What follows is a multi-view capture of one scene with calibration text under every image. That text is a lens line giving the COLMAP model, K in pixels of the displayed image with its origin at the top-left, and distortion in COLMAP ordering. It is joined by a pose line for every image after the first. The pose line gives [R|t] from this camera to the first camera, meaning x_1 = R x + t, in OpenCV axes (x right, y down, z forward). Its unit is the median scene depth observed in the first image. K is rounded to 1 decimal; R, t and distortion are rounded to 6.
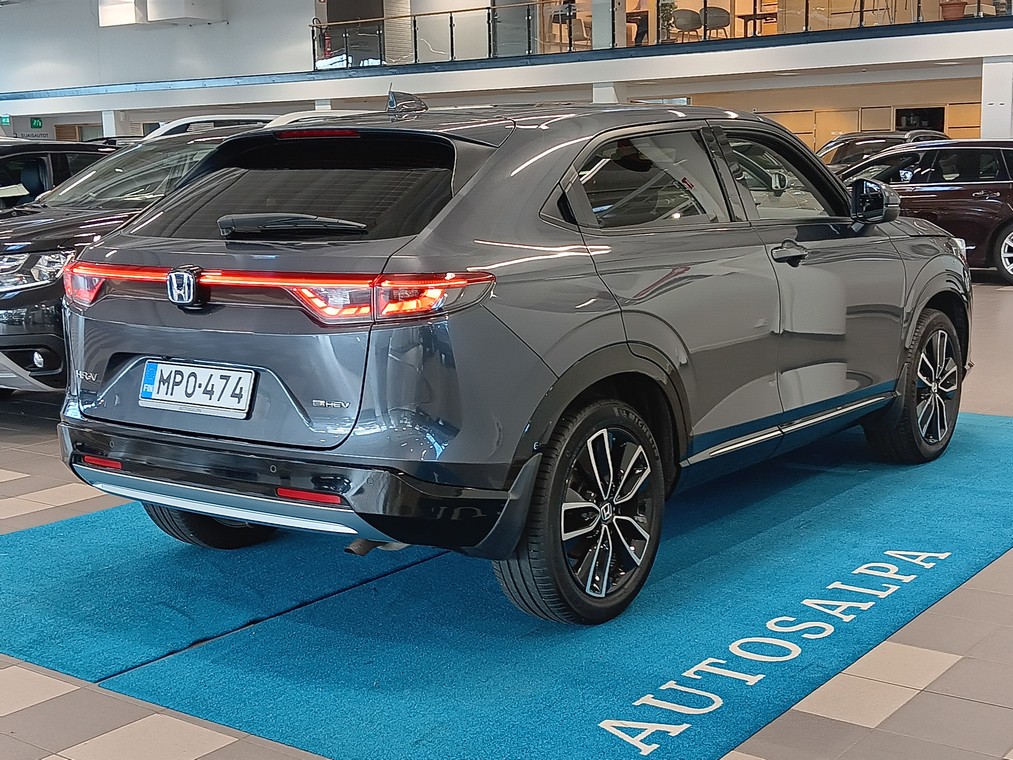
lens RADIAL K [[1310.4, 0, 506.5], [0, 1310.4, 380.0], [0, 0, 1]] dist [0.179159, -0.510855]
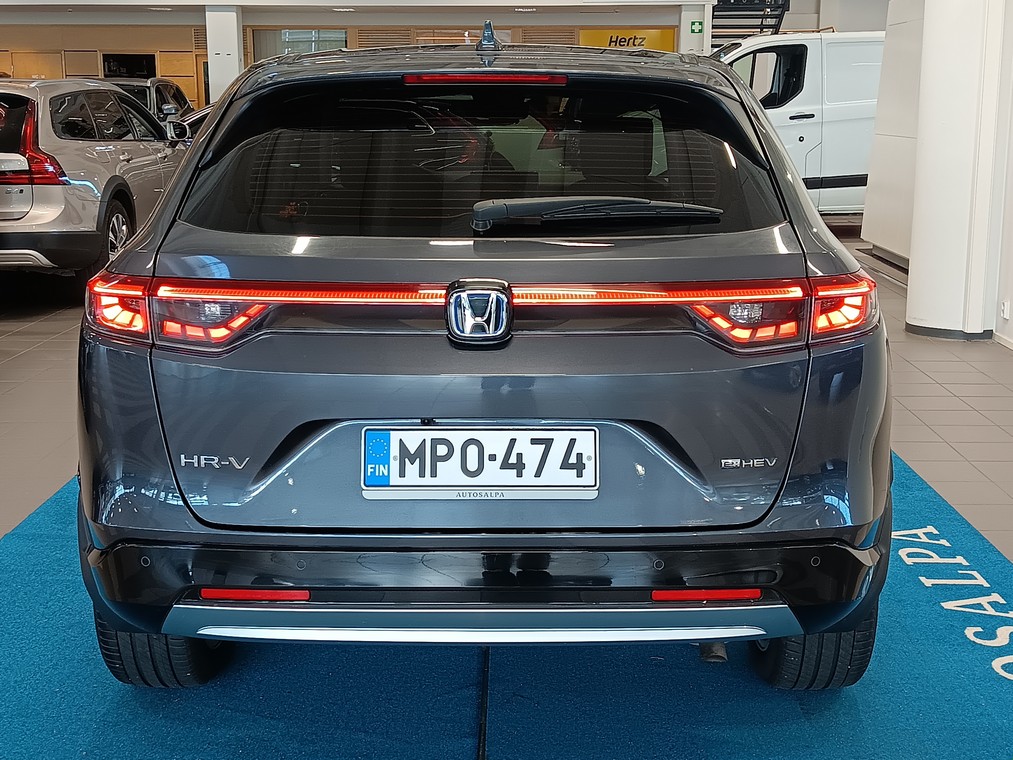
lens RADIAL K [[1310.4, 0, 506.5], [0, 1310.4, 380.0], [0, 0, 1]] dist [0.179159, -0.510855]
pose [[0.829985, -0.092825, 0.550007, -0.587681], [0.077522, 0.995682, 0.051058, -0.068158], [-0.552372, 0.000260, 0.833598, 0.443148]]
